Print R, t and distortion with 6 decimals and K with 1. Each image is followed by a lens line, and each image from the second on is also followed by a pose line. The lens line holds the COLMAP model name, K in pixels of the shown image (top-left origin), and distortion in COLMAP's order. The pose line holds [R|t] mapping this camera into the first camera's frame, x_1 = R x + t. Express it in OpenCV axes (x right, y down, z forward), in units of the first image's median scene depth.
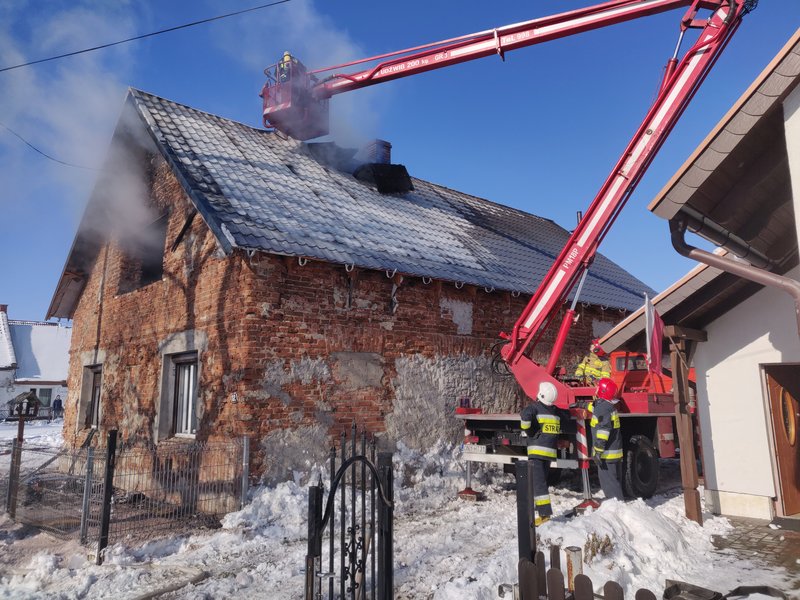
lens RADIAL K [[603.2, 0, 390.3], [0, 603.2, 291.4], [0, 0, 1]] dist [0.001330, 0.061866]
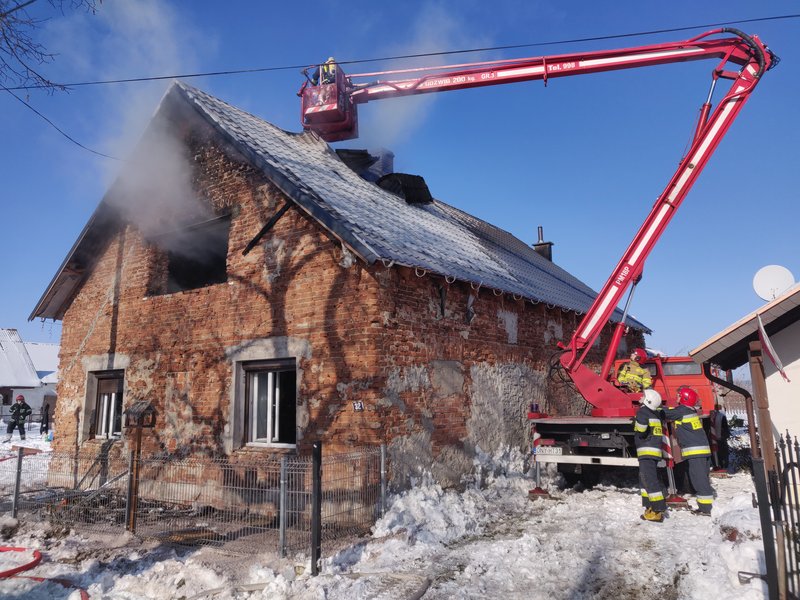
lens RADIAL K [[603.2, 0, 390.3], [0, 603.2, 291.4], [0, 0, 1]] dist [0.001330, 0.061866]
pose [[0.979442, 0.027725, 0.199811, -0.342873], [-0.027021, 0.999615, -0.006254, -0.007983], [-0.199908, 0.000727, 0.979814, 0.003910]]
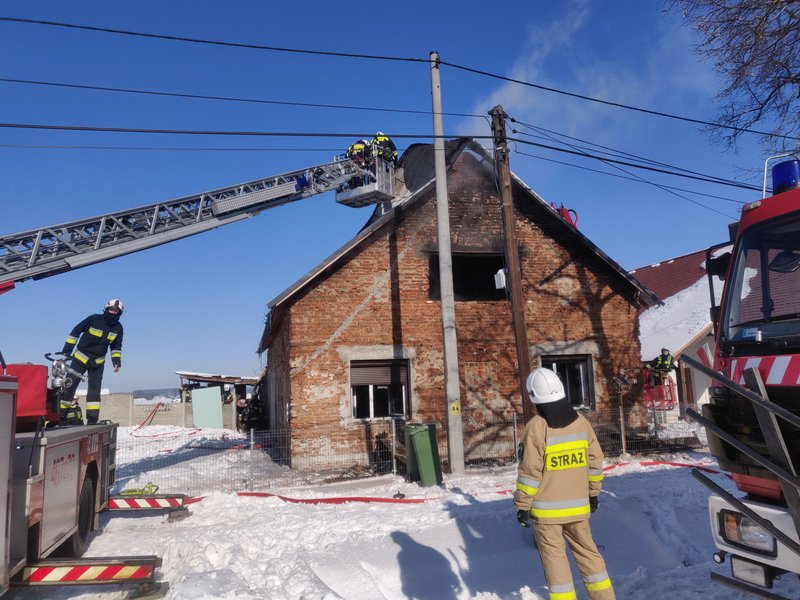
lens RADIAL K [[607.2, 0, 400.0], [0, 607.2, 300.0], [0, 0, 1]] dist [0.000414, 0.064308]
pose [[0.470230, 0.109192, 0.875763, -1.901237], [-0.114693, 0.991462, -0.062034, 0.107171], [-0.875060, -0.071273, 0.478739, 0.635751]]
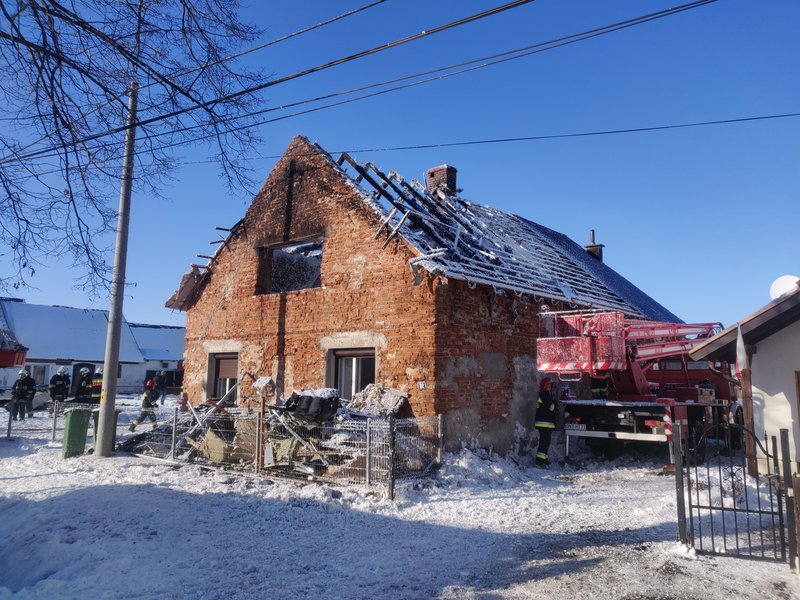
lens RADIAL K [[607.2, 0, 400.0], [0, 607.2, 300.0], [0, 0, 1]] dist [0.000414, 0.064308]
pose [[0.993401, 0.036019, 0.108889, -0.383249], [-0.040198, 0.998528, 0.036427, -0.049939], [-0.107416, -0.040564, 0.993386, -0.267839]]
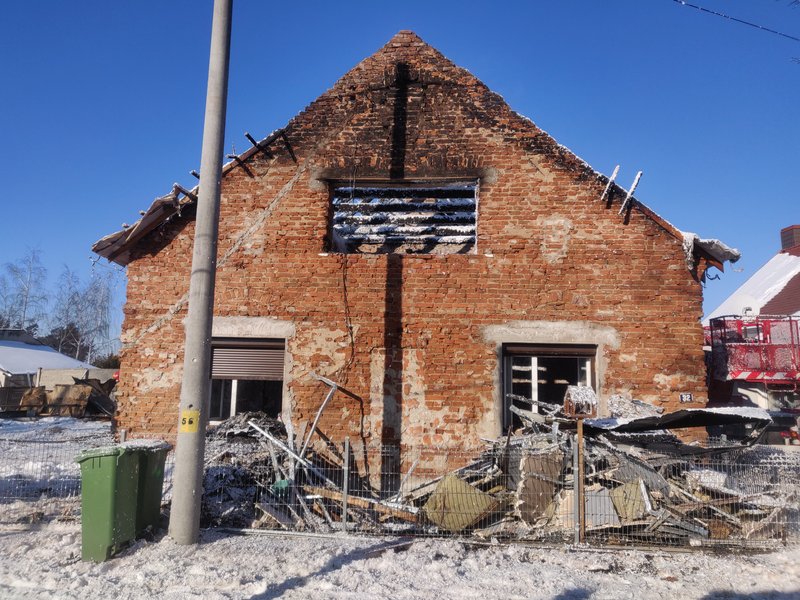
lens RADIAL K [[603.2, 0, 390.3], [0, 603.2, 291.4], [0, 0, 1]] dist [0.001330, 0.061866]
pose [[0.749124, 0.123678, 0.650782, -1.122395], [-0.143764, 0.989355, -0.022533, 0.077538], [-0.646641, -0.076679, 0.758930, 0.466819]]
